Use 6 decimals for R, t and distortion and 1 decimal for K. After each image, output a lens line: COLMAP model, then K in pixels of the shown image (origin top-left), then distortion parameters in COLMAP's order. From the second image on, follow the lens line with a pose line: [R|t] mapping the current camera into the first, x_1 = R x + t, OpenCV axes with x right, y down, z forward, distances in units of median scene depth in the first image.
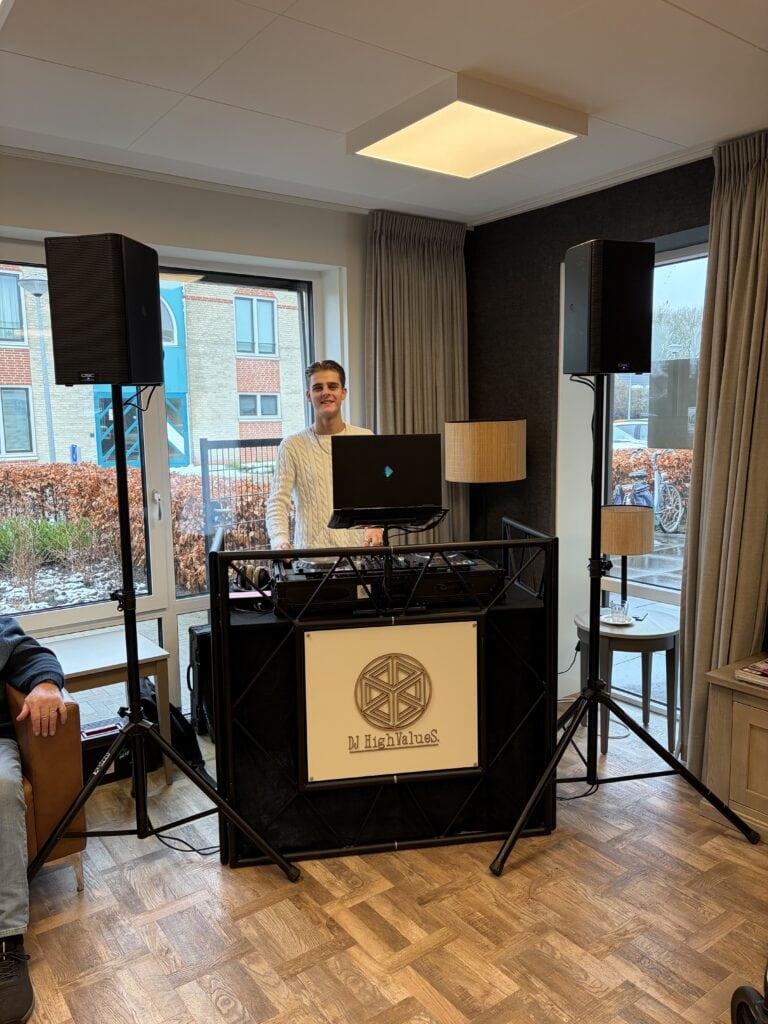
lens RADIAL K [[783.1, 0, 384.0], [0, 783.1, 512.0], [0, 0, 1]] dist [0.025597, -0.002829]
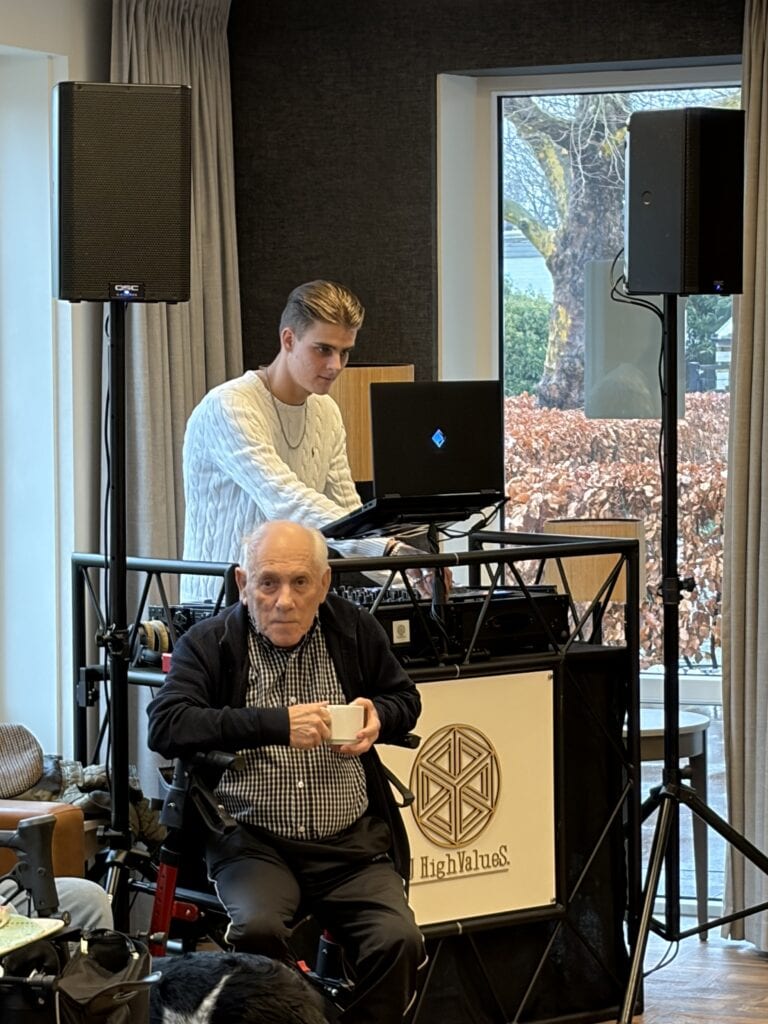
lens RADIAL K [[3361.7, 0, 384.0], [0, 3361.7, 512.0], [0, 0, 1]] dist [0.146888, -0.620510]
pose [[0.847450, -0.015451, 0.530650, -1.469719], [0.057525, 0.996363, -0.062857, 0.175491], [-0.527749, 0.083794, 0.845257, -1.282670]]
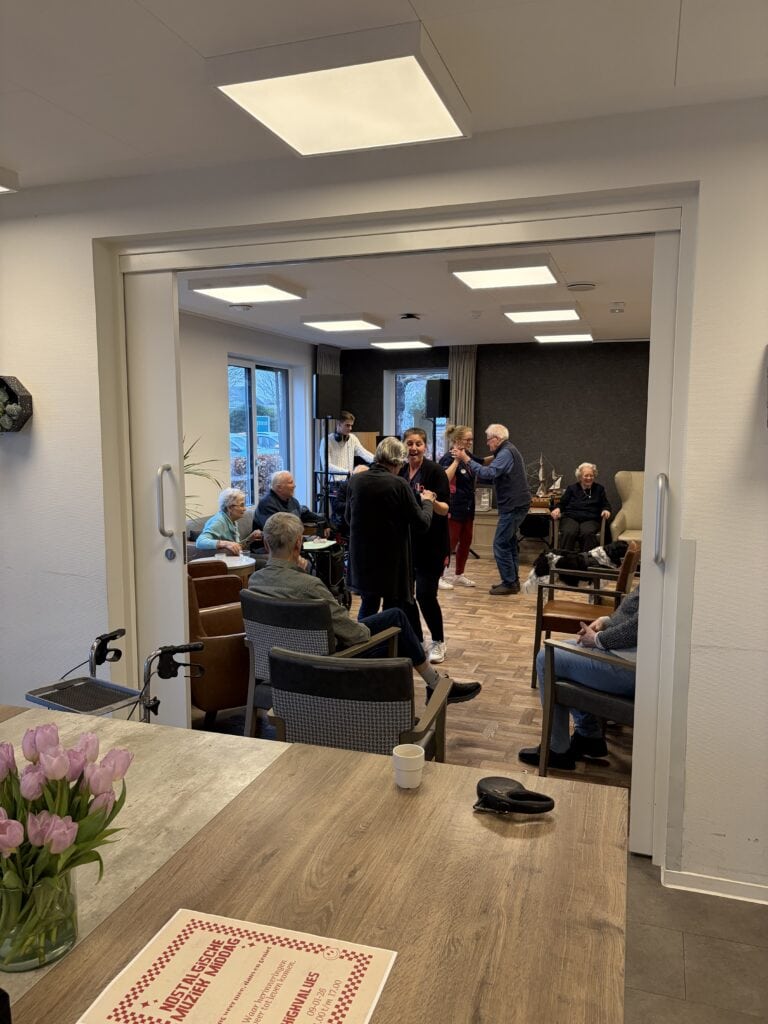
lens RADIAL K [[772.4, 0, 381.1], [0, 772.4, 514.5], [0, 0, 1]] dist [0.079053, -0.001758]
pose [[0.819893, -0.049441, 0.570377, -1.769135], [0.056406, 0.998393, 0.005462, 0.195511], [-0.569731, 0.027695, 0.821365, -1.496371]]
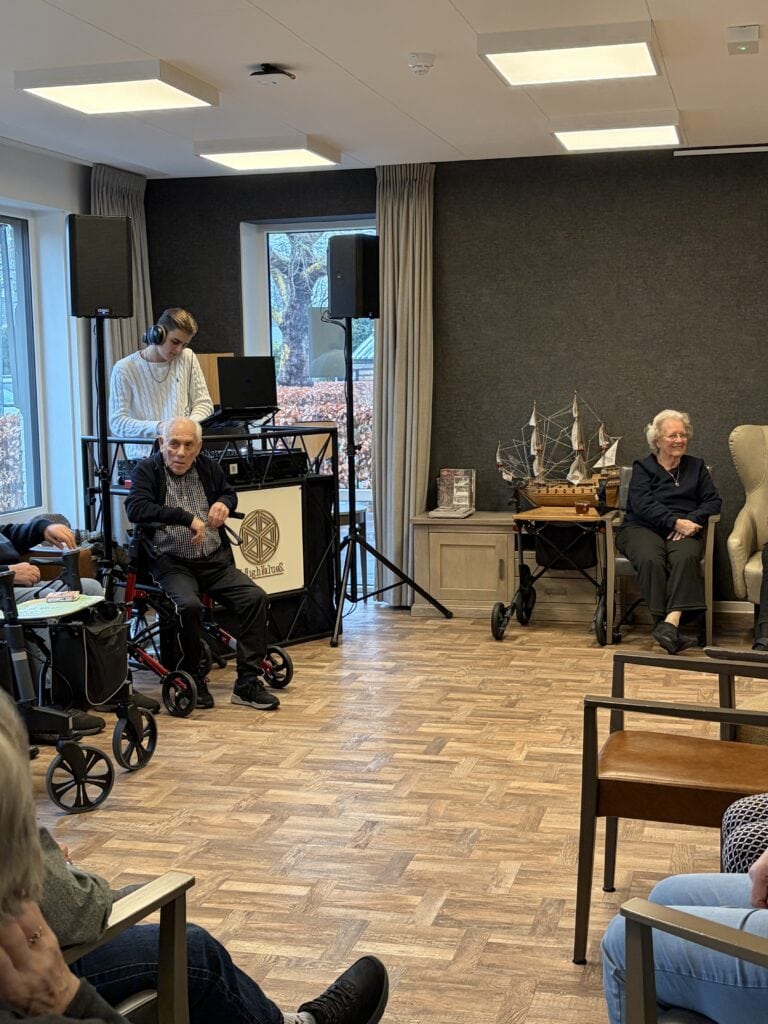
lens RADIAL K [[1397.8, 0, 384.0], [0, 1397.8, 512.0], [0, 0, 1]] dist [0.269514, -1.075458]
pose [[0.775154, -0.063615, 0.628562, -1.411424], [0.081645, 0.996661, 0.000182, 0.201441], [-0.626475, 0.051178, 0.777760, -1.133427]]
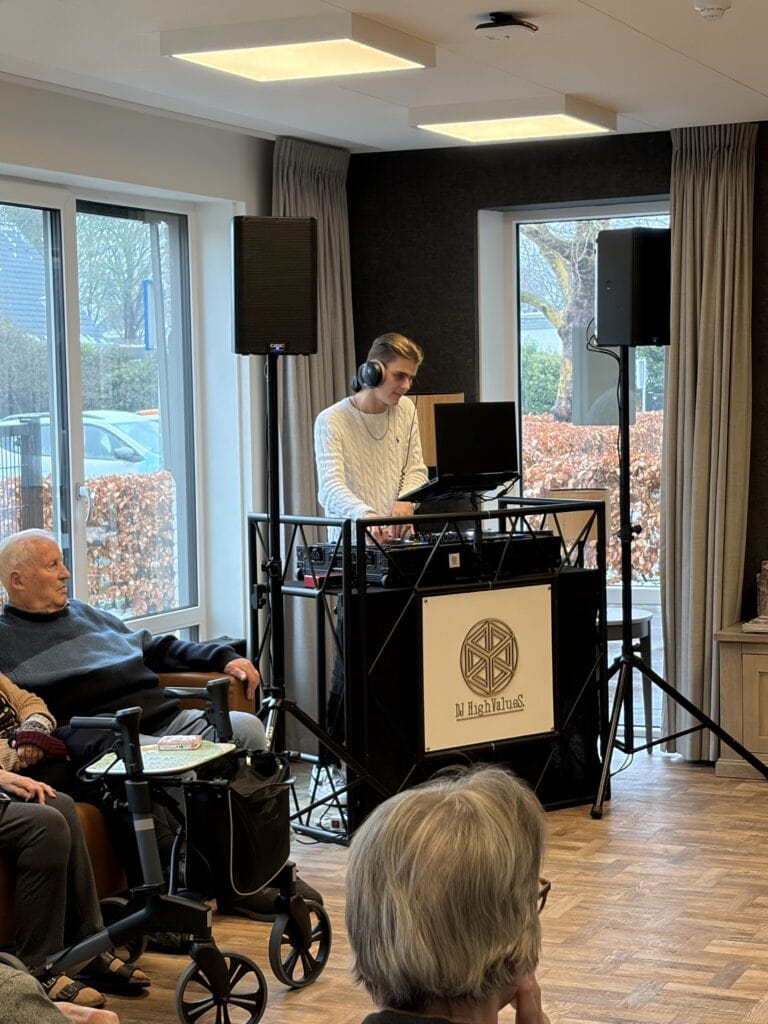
lens RADIAL K [[2059.3, 0, 384.0], [0, 2059.3, 512.0], [0, 0, 1]] dist [0.153590, -0.319034]
pose [[0.866827, -0.029653, 0.497727, -1.411343], [0.064755, 0.996471, -0.053410, 0.175280], [-0.494386, 0.078528, 0.865688, -1.235912]]
